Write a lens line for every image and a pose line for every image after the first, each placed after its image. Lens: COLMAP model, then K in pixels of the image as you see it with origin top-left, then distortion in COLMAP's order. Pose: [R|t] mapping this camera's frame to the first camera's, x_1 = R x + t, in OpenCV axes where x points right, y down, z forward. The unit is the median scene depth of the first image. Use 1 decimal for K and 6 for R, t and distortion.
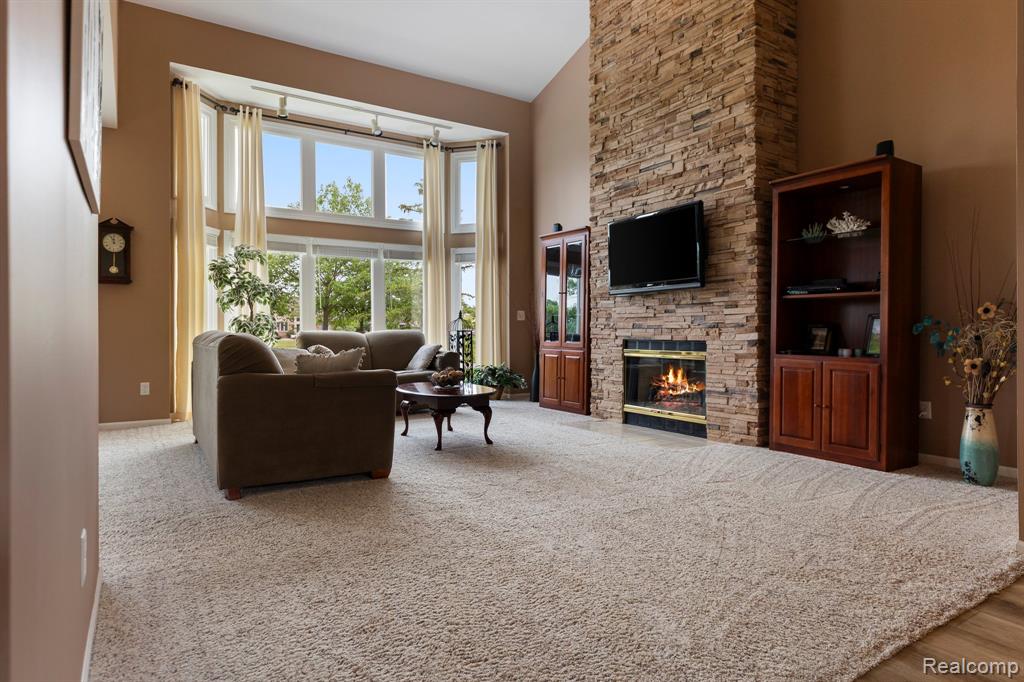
lens RADIAL K [[594.4, 0, 516.8], [0, 594.4, 329.2], [0, 0, 1]] dist [0.000195, -0.000371]
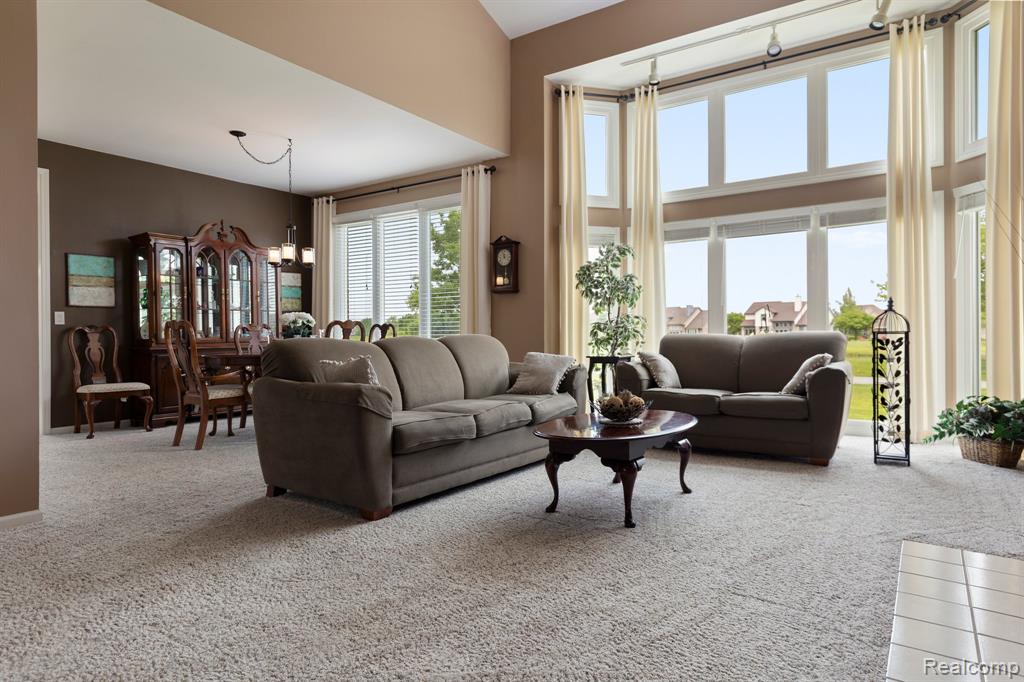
lens RADIAL K [[601.6, 0, 519.4], [0, 601.6, 335.7], [0, 0, 1]] dist [0.000101, 0.001390]
pose [[0.389461, -0.001892, -0.921041, 0.405311], [0.008512, 0.999963, 0.001546, 0.003079], [0.921004, -0.008442, 0.389463, 0.595889]]
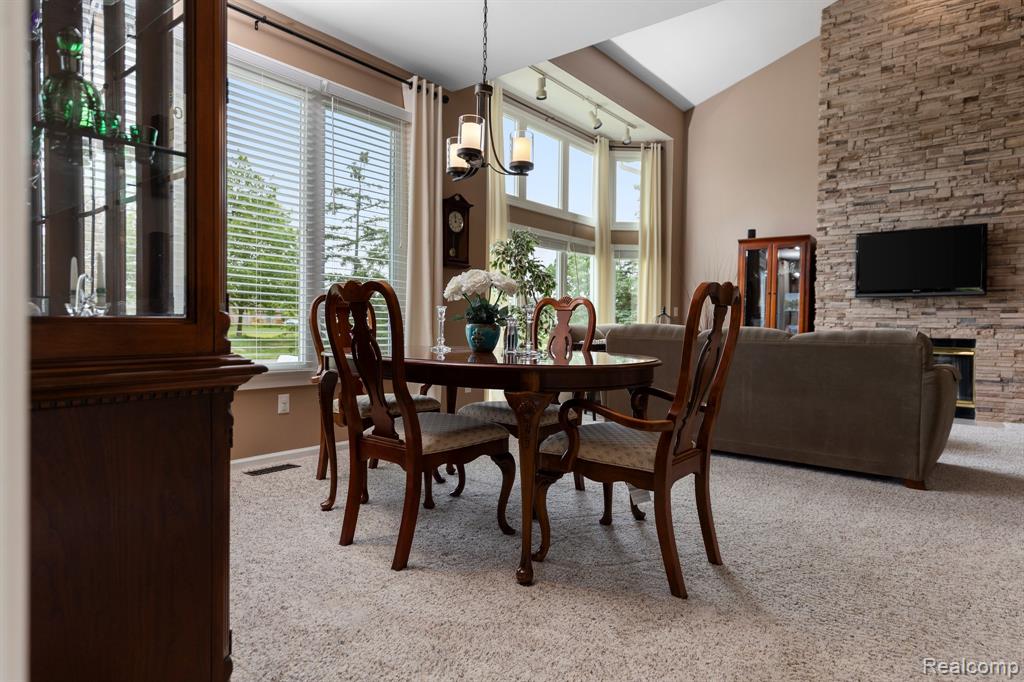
lens RADIAL K [[576.8, 0, 513.1], [0, 576.8, 332.9], [0, 0, 1]] dist [-0.000609, 0.000885]
pose [[0.951711, 0.012442, 0.306744, -0.885977], [-0.018593, 0.999680, 0.017139, 0.004239], [-0.306433, -0.022014, 0.951638, 0.157533]]
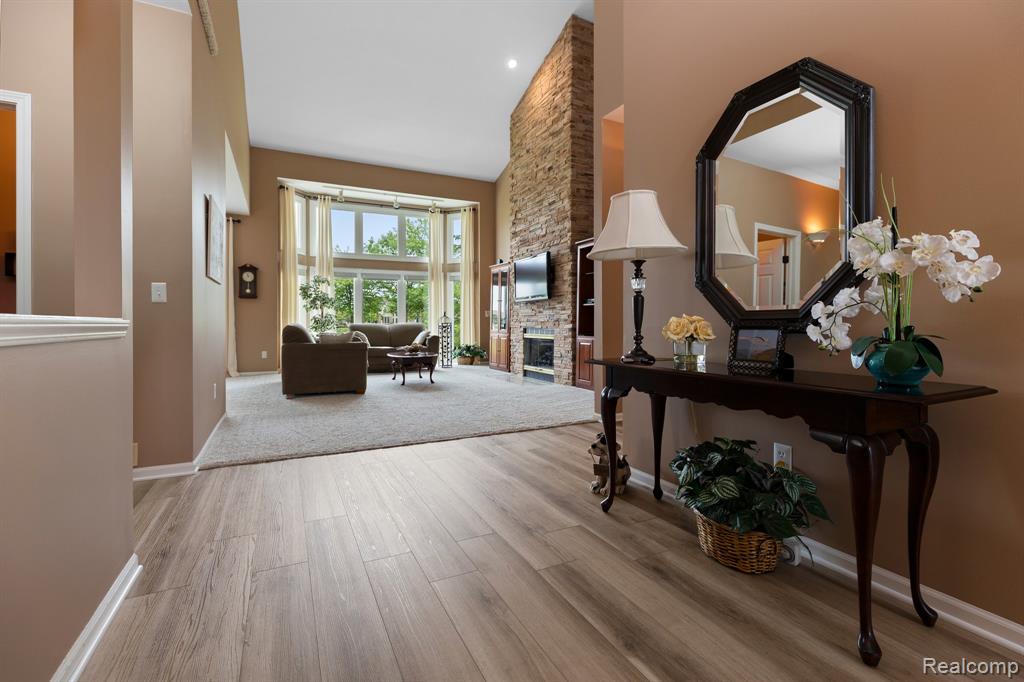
lens RADIAL K [[463.0, 0, 517.8], [0, 463.0, 323.9], [0, 0, 1]] dist [0.002867, 0.000107]
pose [[0.994610, -0.000863, -0.103679, 0.332822], [0.001299, 0.999991, 0.004143, -0.000449], [0.103674, -0.004255, 0.994602, -0.382919]]
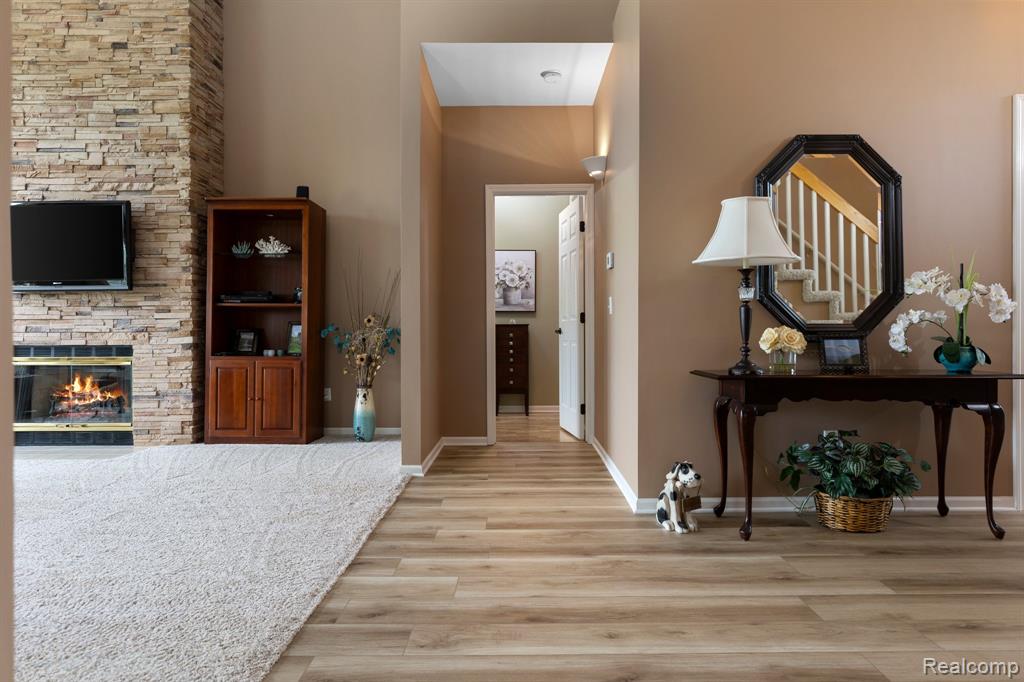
lens RADIAL K [[601.6, 0, 519.4], [0, 601.6, 335.7], [0, 0, 1]] dist [0.000101, 0.001390]
pose [[0.540439, -0.000828, 0.841383, -0.159437], [-0.001483, 0.999997, 0.001937, 0.001139], [-0.841382, -0.002295, 0.540436, -0.065532]]
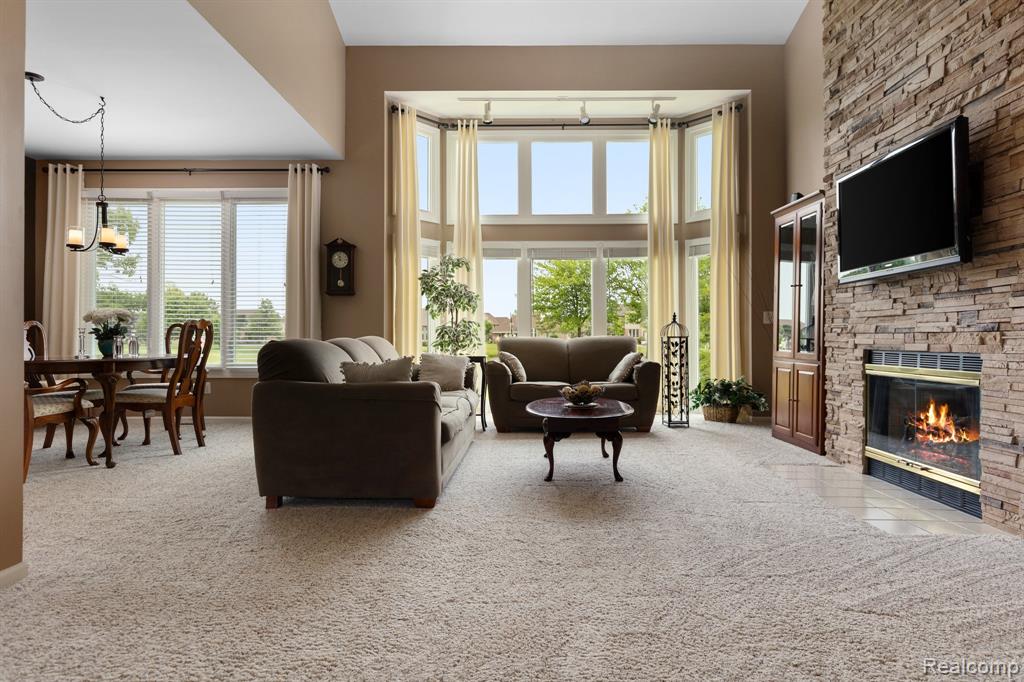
lens RADIAL K [[593.3, 0, 518.8], [0, 593.3, 335.0], [0, 0, 1]] dist [0.000439, -0.000478]
pose [[0.836241, -0.002190, -0.548358, 0.242423], [0.001413, 0.999997, -0.001839, 0.001708], [0.548361, 0.000763, 0.836241, 0.242639]]
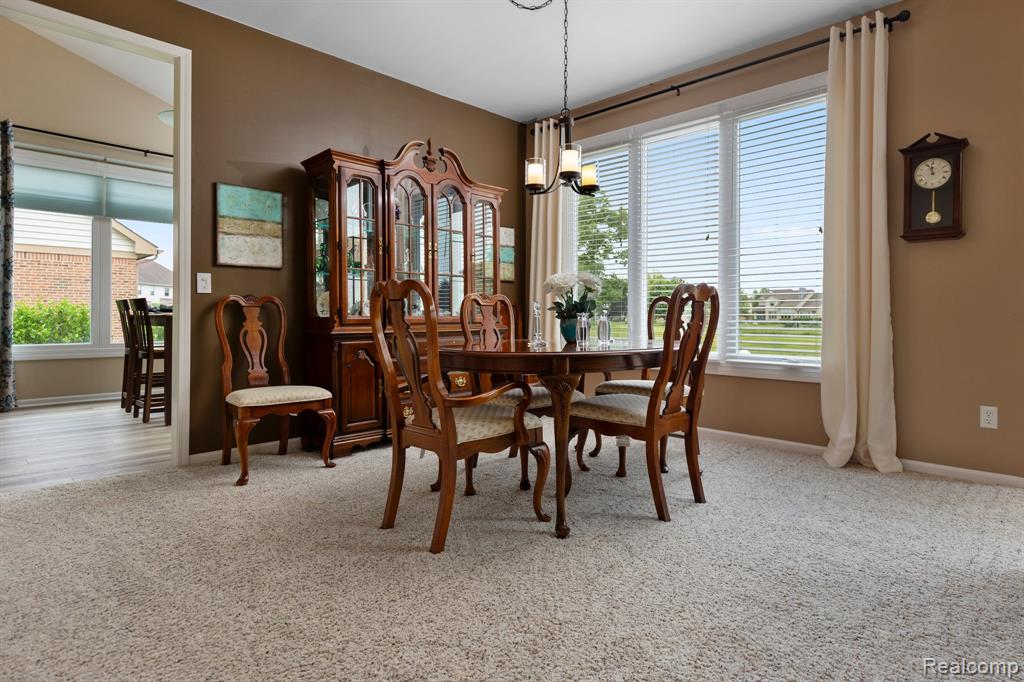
lens RADIAL K [[550.1, 0, 519.3], [0, 550.1, 314.6], [0, 0, 1]] dist [-0.000390, 0.000081]
pose [[0.215491, -0.001529, -0.976505, -0.220597], [-0.001552, 0.999997, -0.001908, 0.002940], [0.976505, 0.001926, 0.215488, 0.473697]]
